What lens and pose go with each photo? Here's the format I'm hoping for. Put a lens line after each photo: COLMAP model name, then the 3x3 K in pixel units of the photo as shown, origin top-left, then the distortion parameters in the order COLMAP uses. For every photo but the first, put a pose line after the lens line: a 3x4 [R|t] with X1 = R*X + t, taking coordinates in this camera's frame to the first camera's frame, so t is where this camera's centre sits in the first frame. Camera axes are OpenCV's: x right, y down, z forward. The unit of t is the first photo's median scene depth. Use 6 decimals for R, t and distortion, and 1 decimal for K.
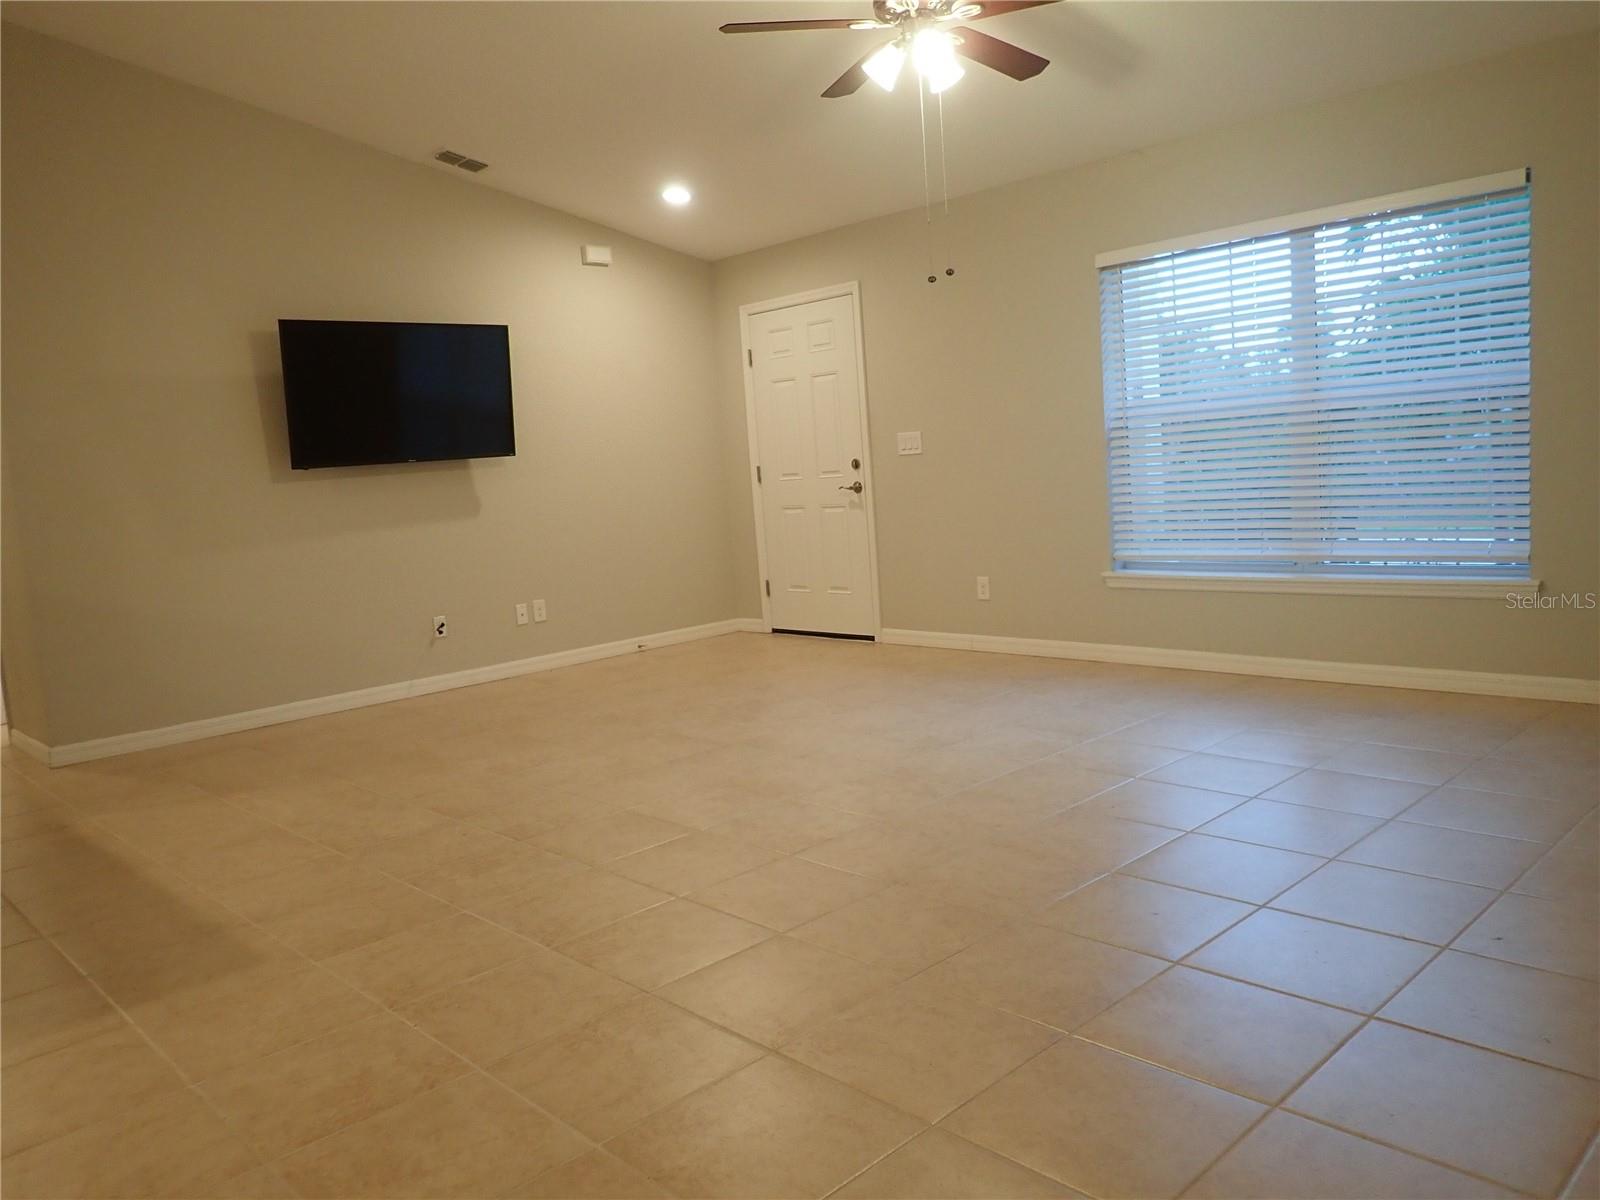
lens RADIAL K [[1180.0, 0, 800.0], [0, 1180.0, 600.0], [0, 0, 1]] dist [-0.020068, -0.001928]
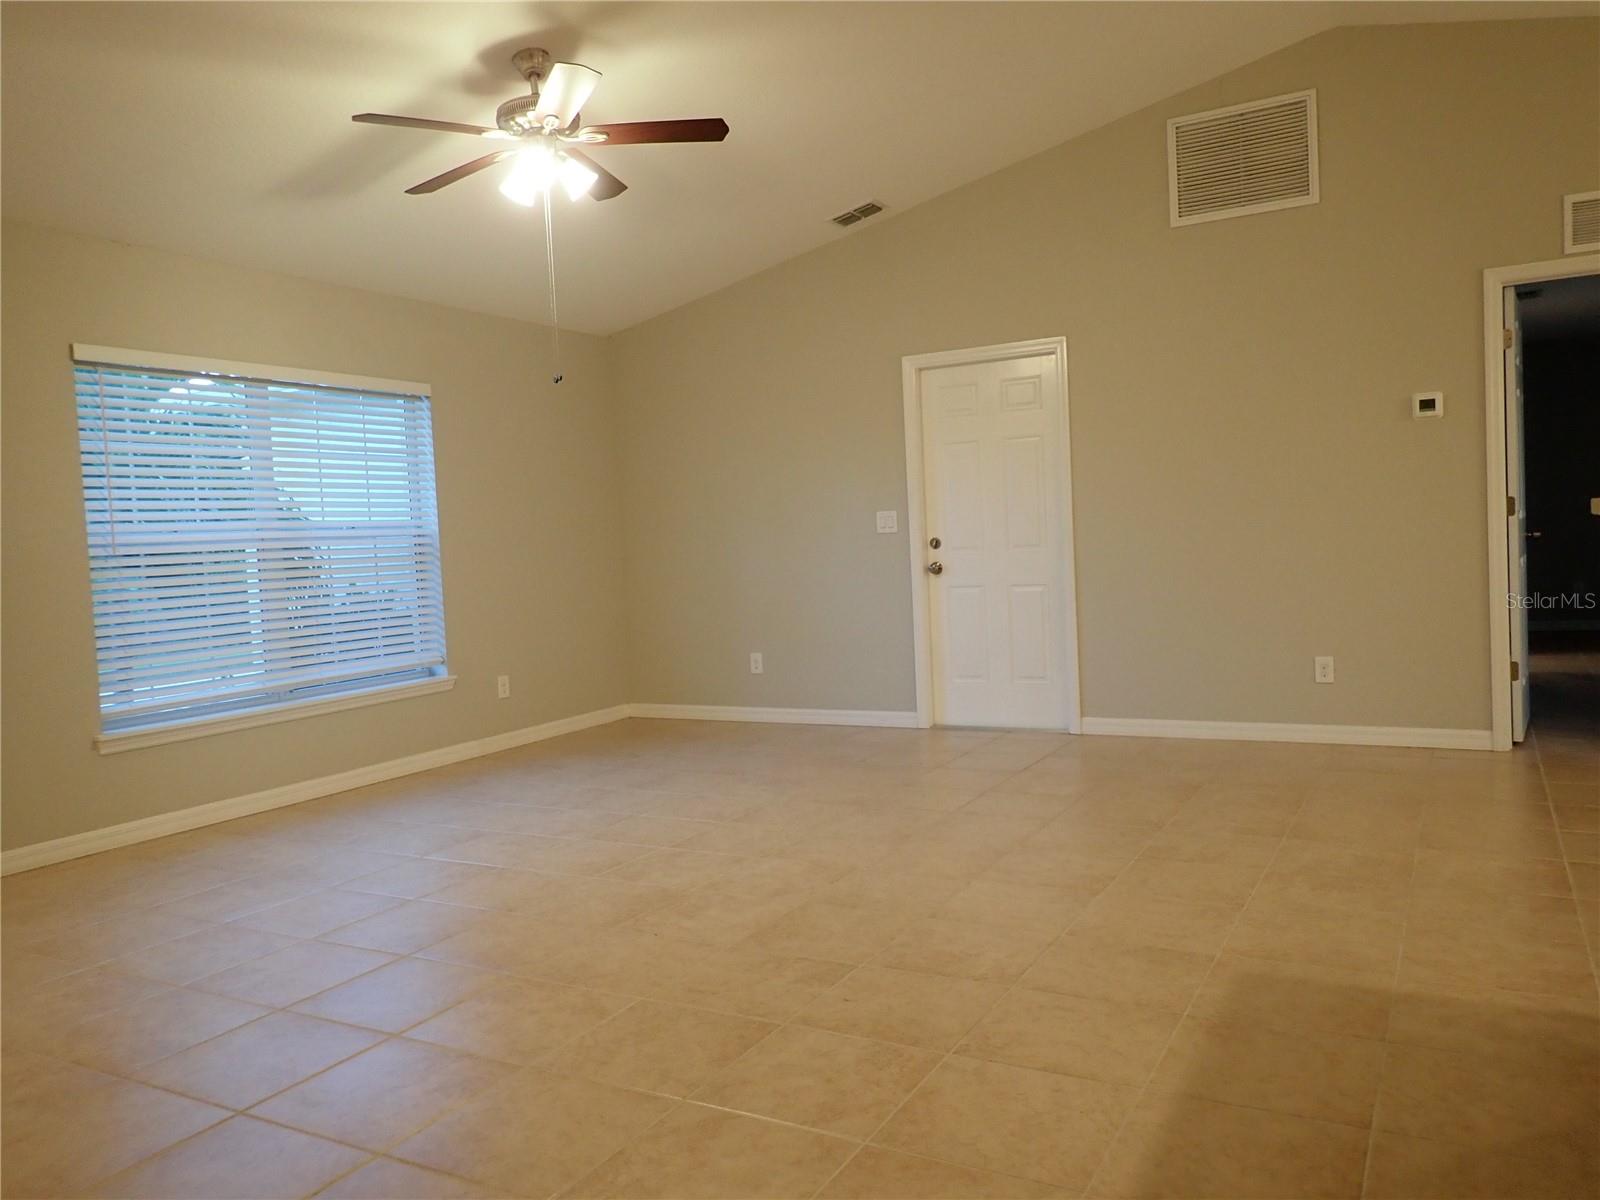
lens RADIAL K [[1191.8, 0, 799.8], [0, 1191.8, 585.5], [0, 0, 1]] dist [0.030010, 0.000127]
pose [[-0.275165, 0.043776, 0.960400, -0.807961], [0.180896, 0.983477, 0.007000, -0.054813], [-0.944225, 0.175659, -0.278538, 0.949280]]
